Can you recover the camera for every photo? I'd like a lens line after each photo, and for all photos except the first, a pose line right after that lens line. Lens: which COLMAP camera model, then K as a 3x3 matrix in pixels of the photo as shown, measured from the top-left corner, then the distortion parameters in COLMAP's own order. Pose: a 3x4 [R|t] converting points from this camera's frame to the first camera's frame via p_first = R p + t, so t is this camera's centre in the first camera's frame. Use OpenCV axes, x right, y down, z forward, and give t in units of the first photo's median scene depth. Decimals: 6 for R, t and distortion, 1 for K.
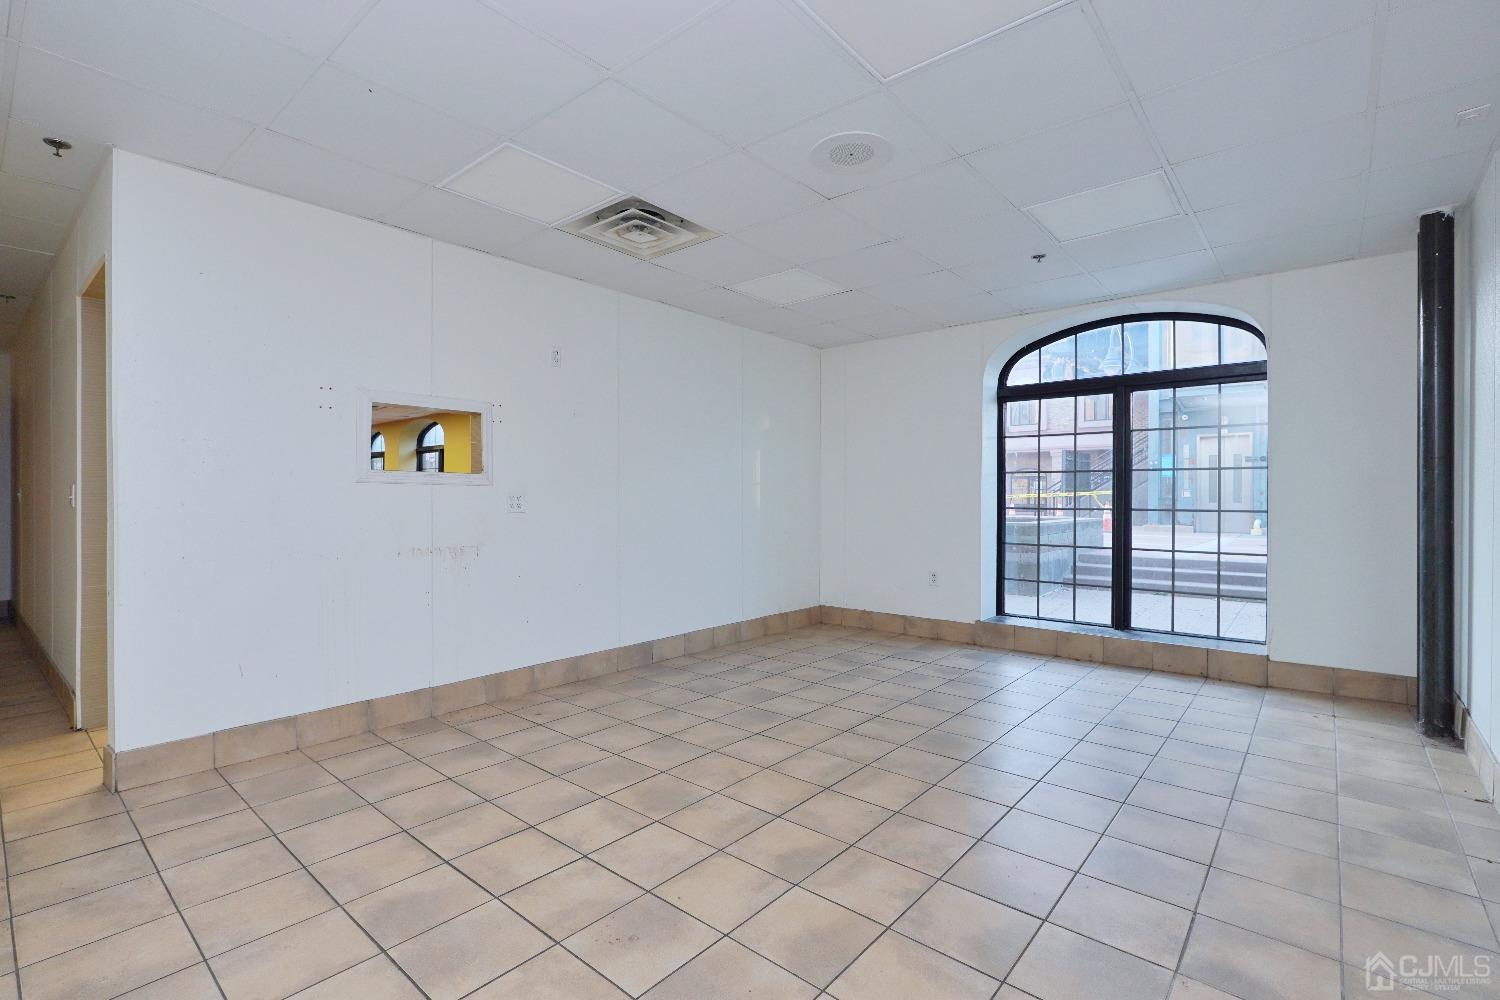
lens RADIAL K [[677.4, 0, 754.6], [0, 677.4, 504.1], [0, 0, 1]] dist [-0.002089, -0.000223]
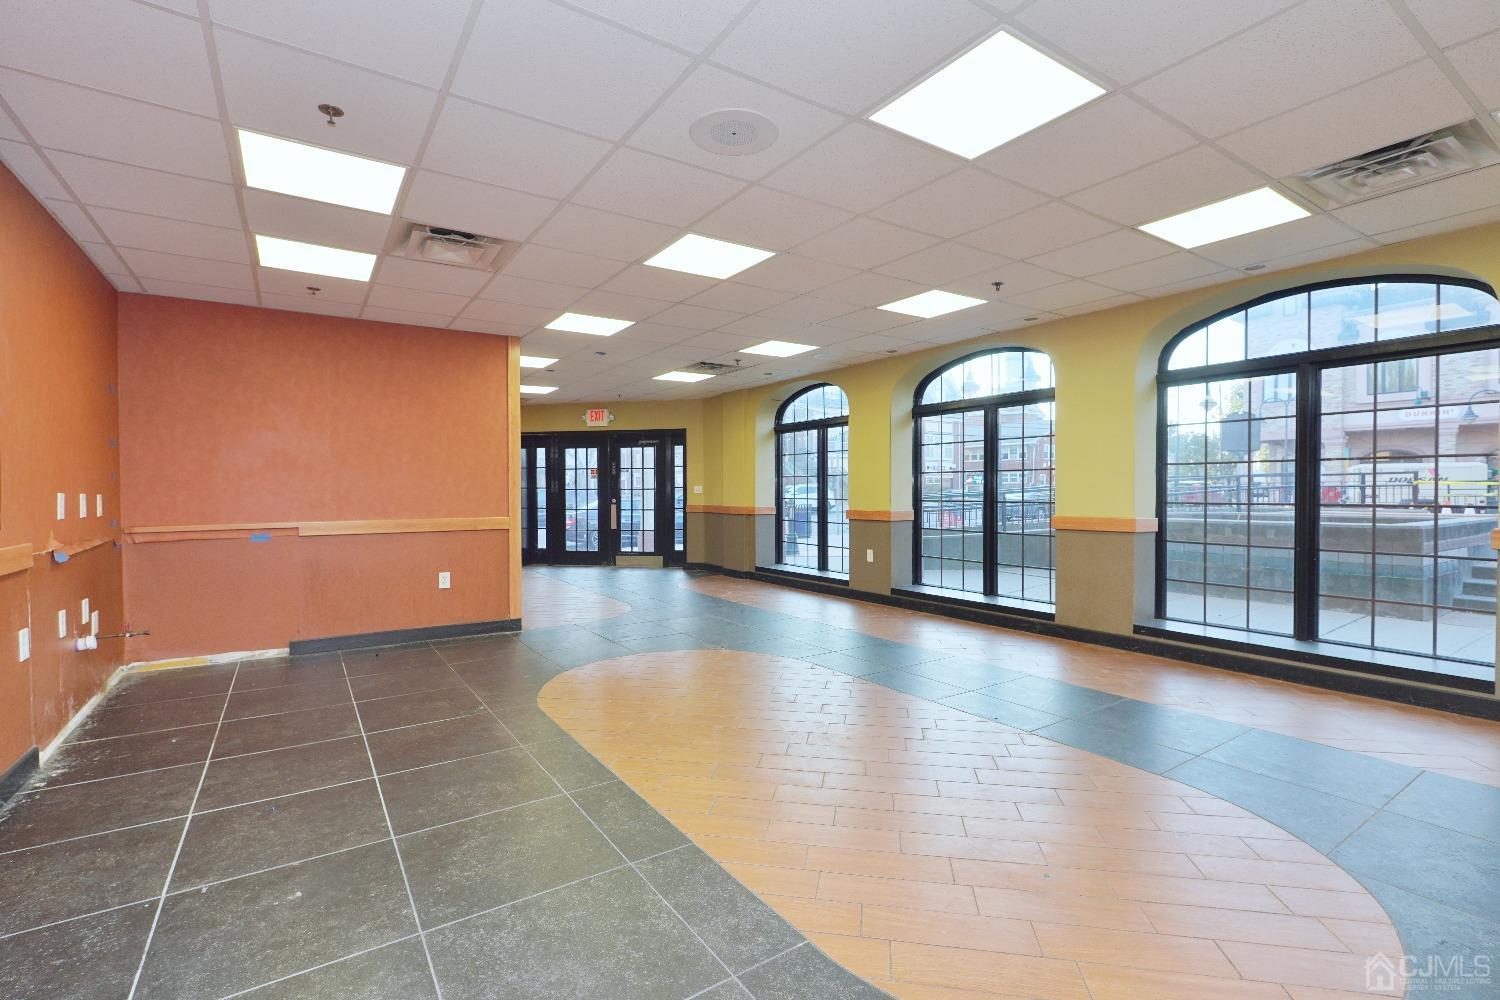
lens RADIAL K [[696.1, 0, 749.0], [0, 696.1, 504.5], [0, 0, 1]] dist [0.016890, 0.000624]
pose [[0.960488, 0.001410, -0.278318, 0.100844], [0.000690, 0.999972, 0.007449, 0.000665], [0.278320, -0.007347, 0.960460, -0.080686]]
